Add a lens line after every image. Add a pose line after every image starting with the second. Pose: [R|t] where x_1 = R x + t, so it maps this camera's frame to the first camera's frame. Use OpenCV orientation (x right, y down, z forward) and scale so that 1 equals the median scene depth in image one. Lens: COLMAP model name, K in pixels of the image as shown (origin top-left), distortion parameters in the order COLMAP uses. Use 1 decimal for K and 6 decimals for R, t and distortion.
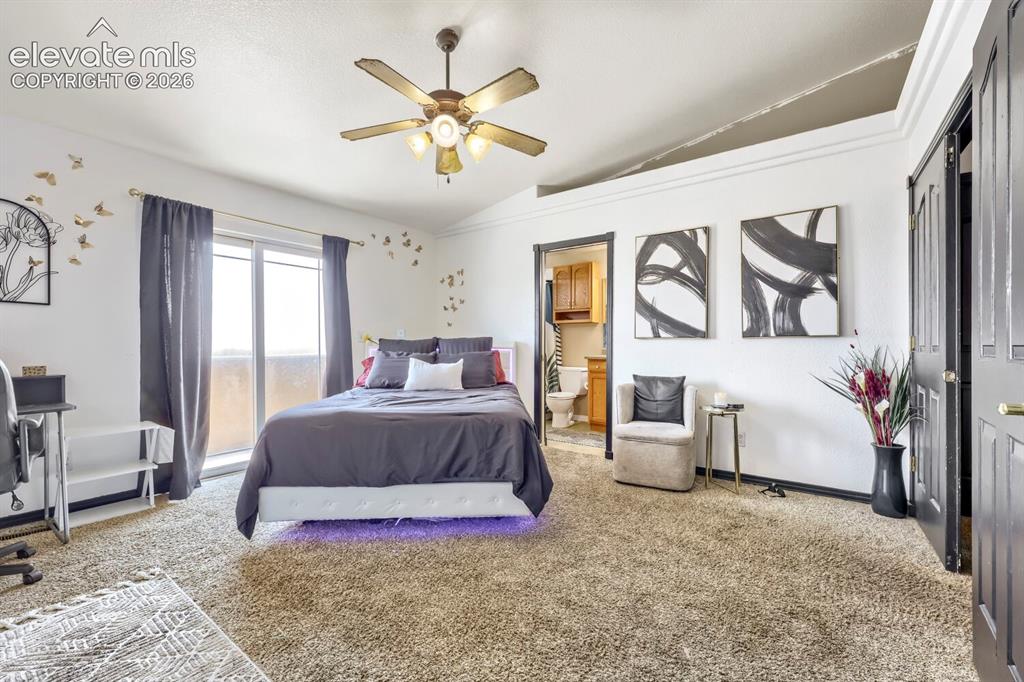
lens RADIAL K [[392.3, 0, 509.4], [0, 392.3, 344.6], [0, 0, 1]] dist [0.002056, 0.000168]
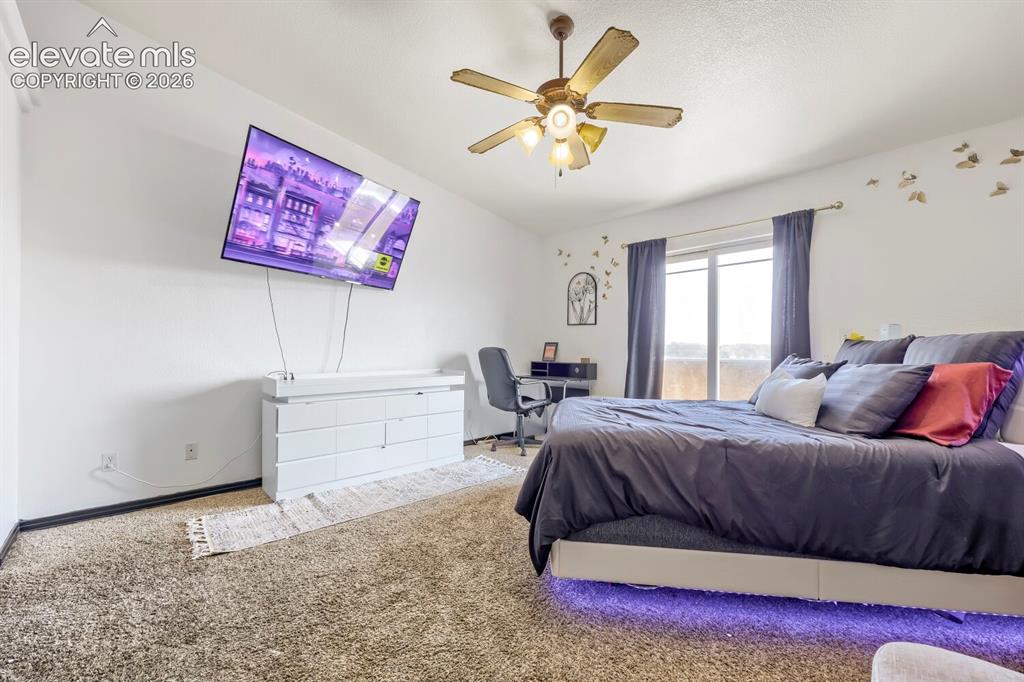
lens RADIAL K [[415.7, 0, 509.1], [0, 415.7, 340.3], [0, 0, 1]] dist [-0.002292, -0.000063]
pose [[-0.170200, 0.002775, -0.985406, 0.605589], [-0.000867, 0.999995, 0.002966, -0.025945], [0.985409, 0.001359, -0.170197, 0.735895]]
